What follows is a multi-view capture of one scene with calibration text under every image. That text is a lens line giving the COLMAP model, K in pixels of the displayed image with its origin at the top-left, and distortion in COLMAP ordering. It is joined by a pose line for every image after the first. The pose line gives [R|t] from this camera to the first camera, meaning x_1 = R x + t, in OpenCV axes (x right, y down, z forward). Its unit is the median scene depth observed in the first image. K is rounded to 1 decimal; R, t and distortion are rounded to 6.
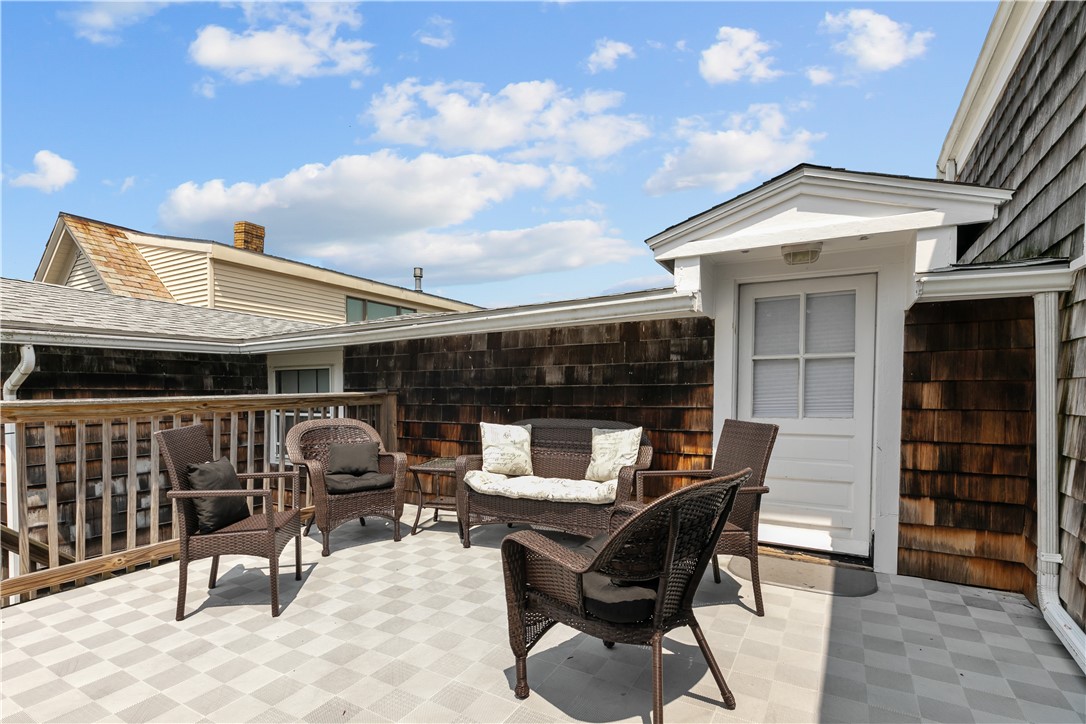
lens RADIAL K [[525.9, 0, 545.9], [0, 525.9, 402.0], [0, 0, 1]] dist [0.001657, 0.000316]
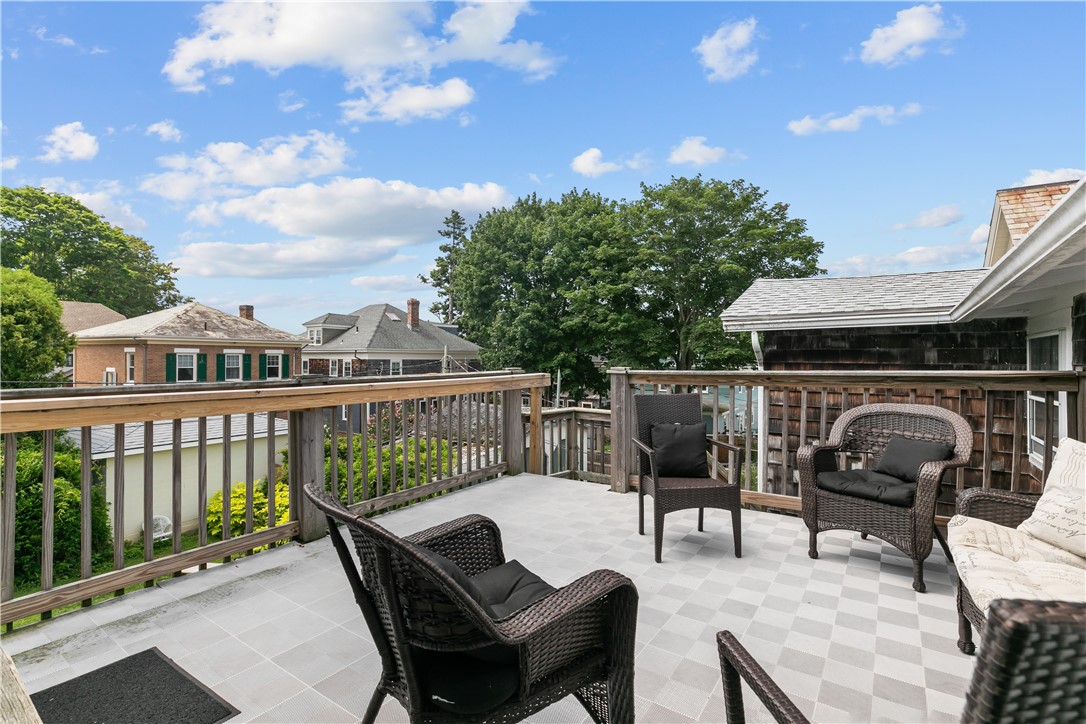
lens RADIAL K [[496.0, 0, 541.0], [0, 496.0, 367.2], [0, 0, 1]] dist [0.002676, 0.000400]
pose [[-0.097915, 0.018427, -0.995024, 0.326855], [-0.024913, 0.999470, 0.020960, -0.021441], [0.994883, 0.026841, -0.097404, 0.462852]]
